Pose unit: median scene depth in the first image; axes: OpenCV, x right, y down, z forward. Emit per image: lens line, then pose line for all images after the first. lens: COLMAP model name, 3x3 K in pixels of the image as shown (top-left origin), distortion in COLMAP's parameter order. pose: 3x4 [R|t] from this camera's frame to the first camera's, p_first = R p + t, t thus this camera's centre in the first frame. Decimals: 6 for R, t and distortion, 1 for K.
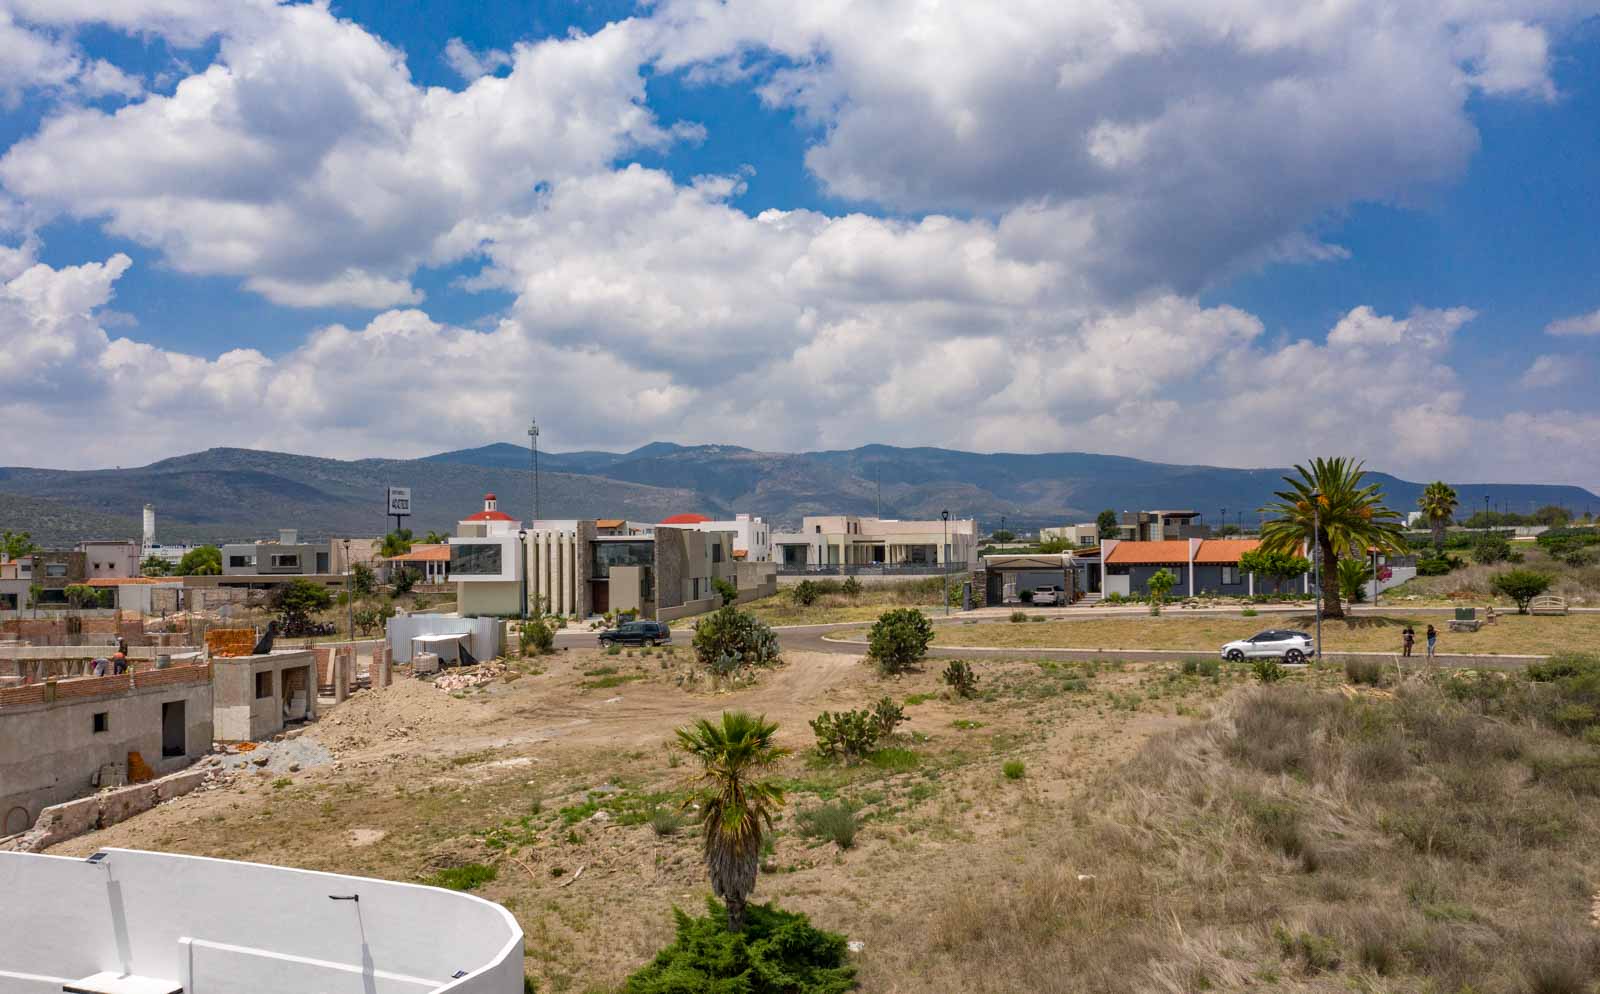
lens RADIAL K [[1282.3, 0, 803.0], [0, 1282.3, 502.1], [0, 0, 1]] dist [-0.018365, 0.005977]
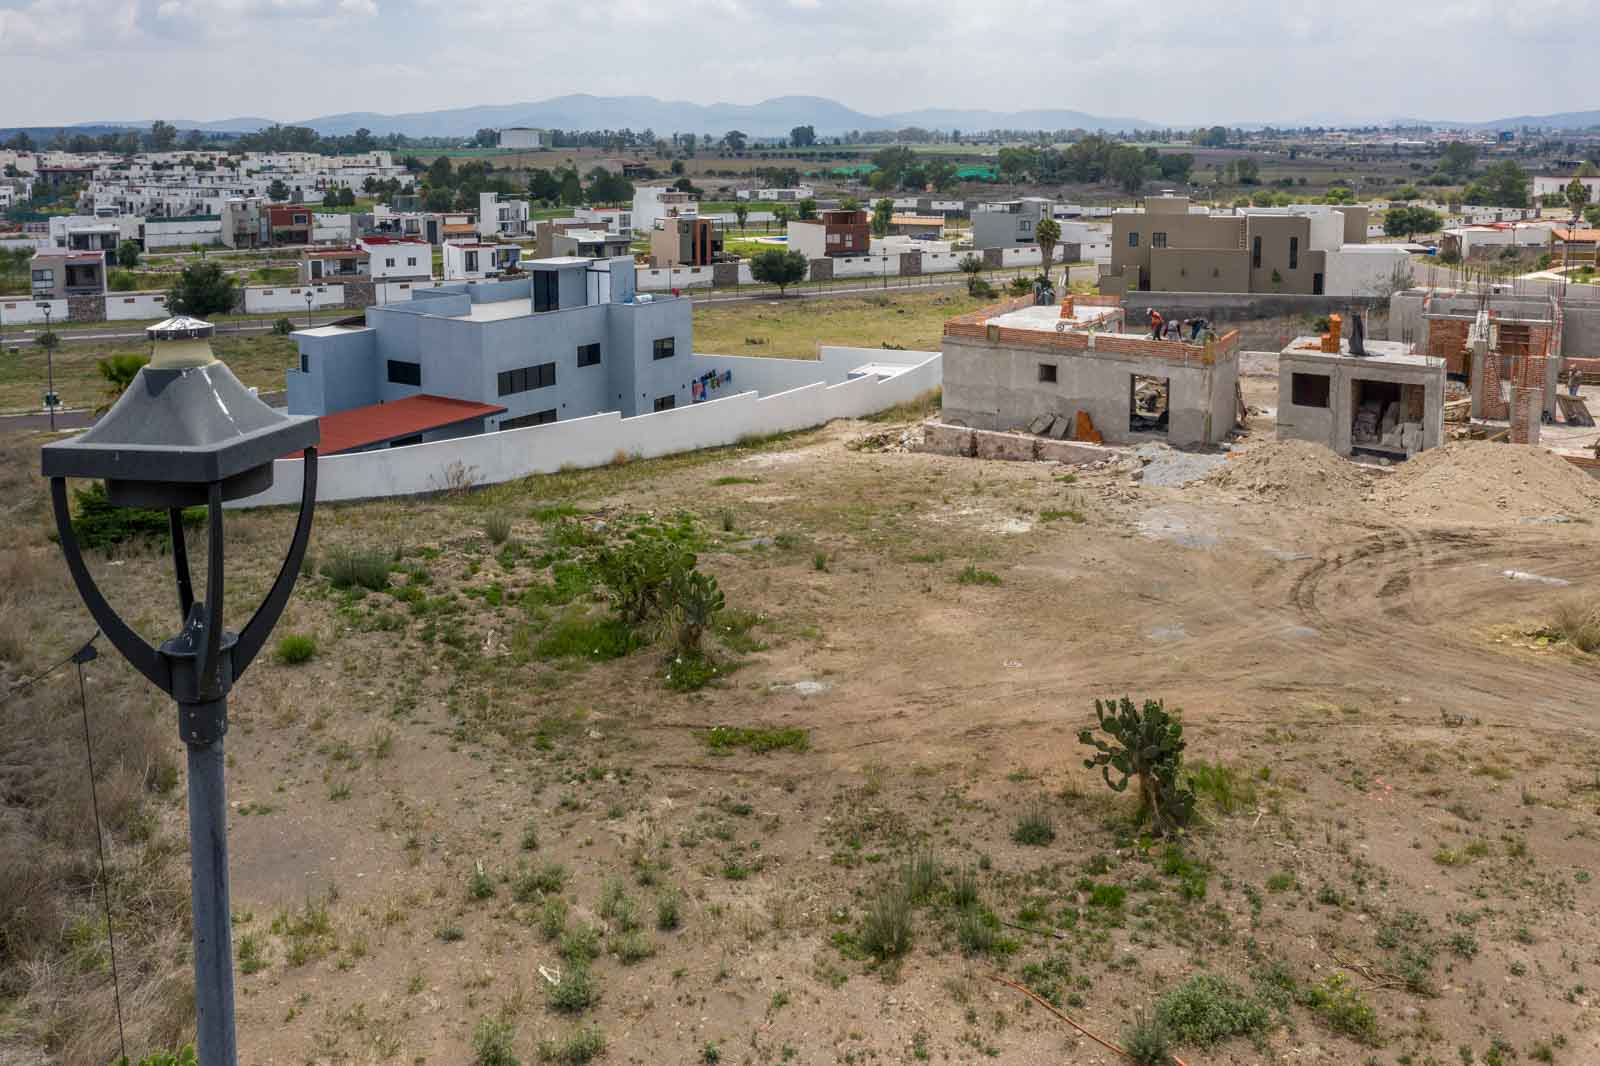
lens RADIAL K [[1330.3, 0, 764.6], [0, 1330.3, 296.1], [0, 0, 1]] dist [-0.009701, 0.002156]
pose [[-0.438505, 0.111895, -0.891736, 0.240344], [0.047290, 0.993717, 0.101437, -0.006415], [0.897484, 0.002310, -0.441041, 0.577484]]
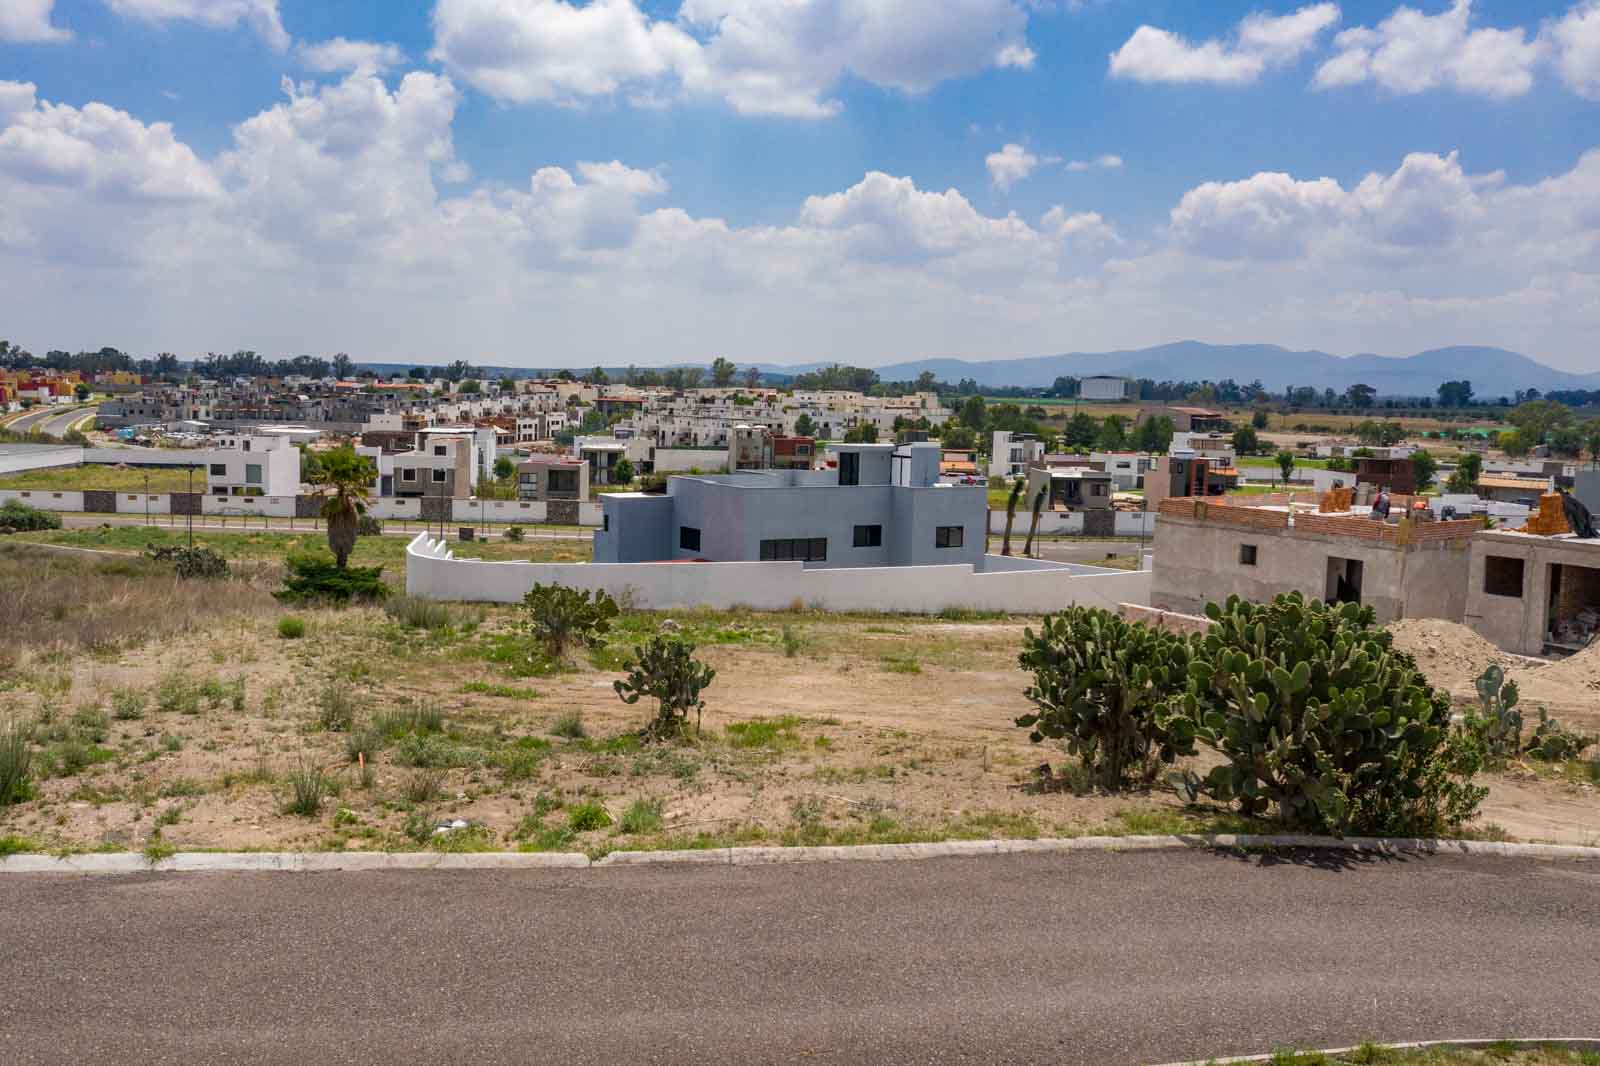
lens RADIAL K [[1492.3, 0, 736.0], [0, 1492.3, 582.5], [0, 0, 1]] dist [-0.019932, 0.000000]
pose [[-0.773061, 0.072666, -0.630155, 0.206860], [0.013435, 0.995070, 0.098264, 0.035310], [0.634189, 0.067498, -0.770226, 0.733656]]
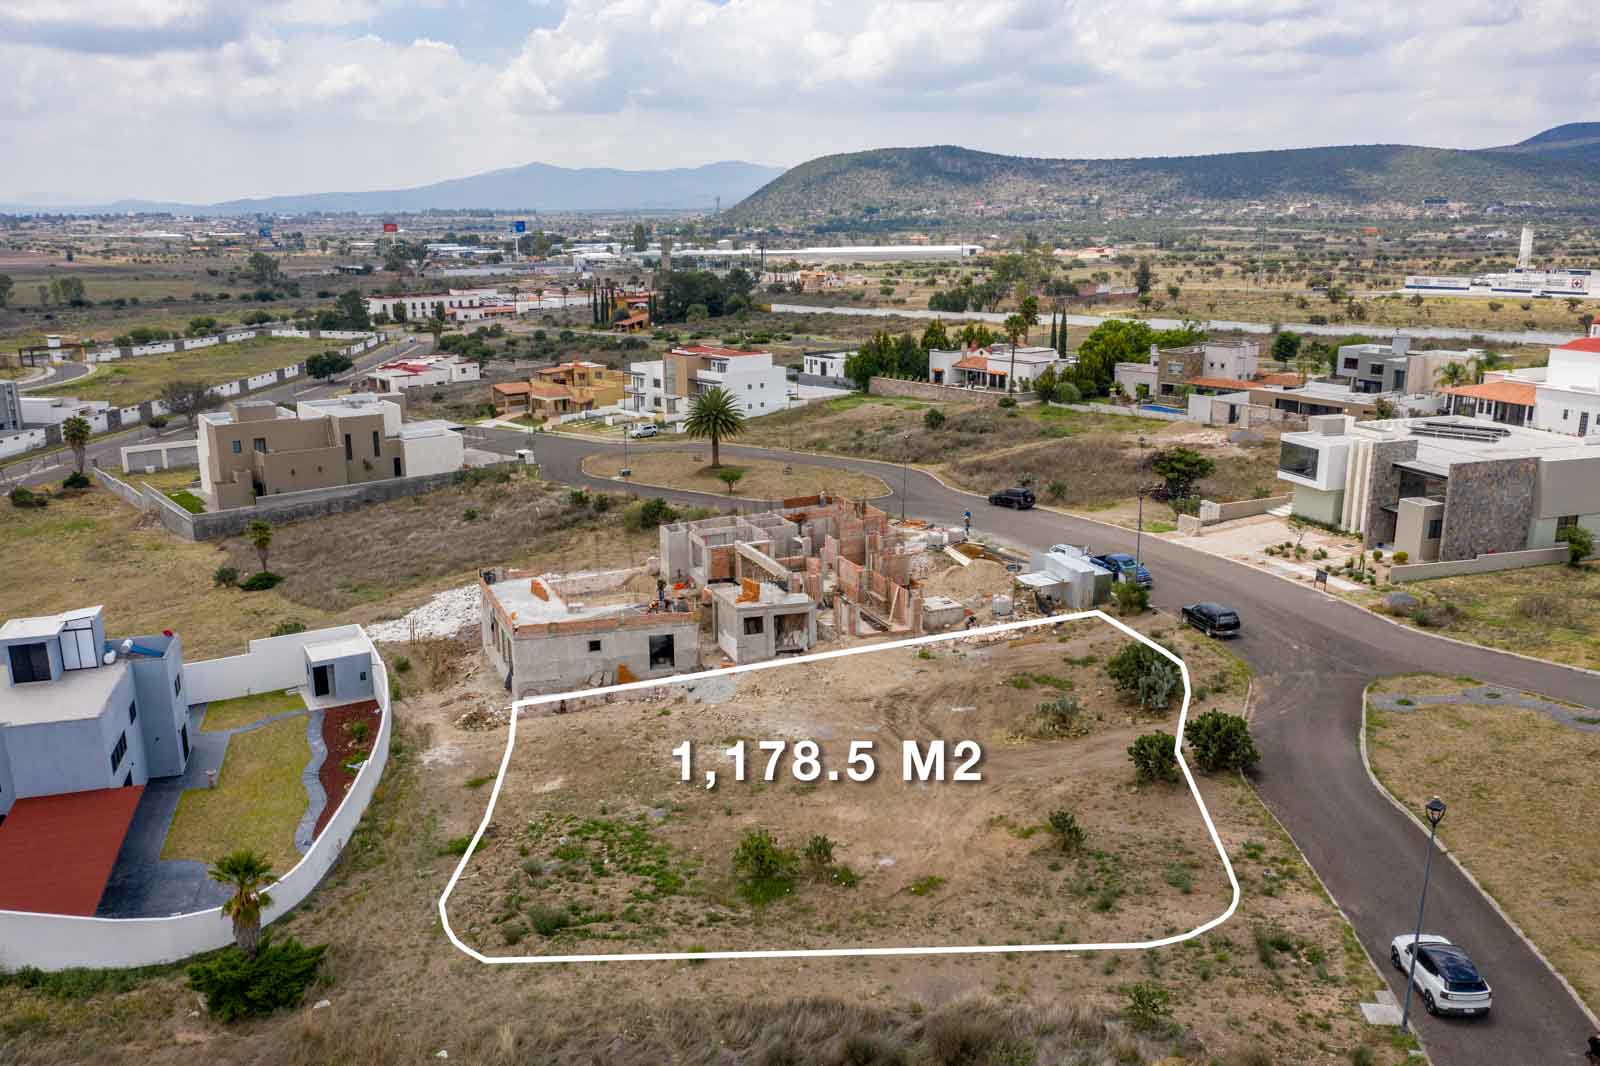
lens RADIAL K [[1268.4, 0, 809.5], [0, 1268.4, 534.5], [0, 0, 1]] dist [-0.008846, 0.001679]
pose [[0.456214, 0.221679, -0.861816, 0.429548], [0.037226, 0.962872, 0.267379, -0.177011], [0.889091, -0.154064, 0.431024, 0.255520]]
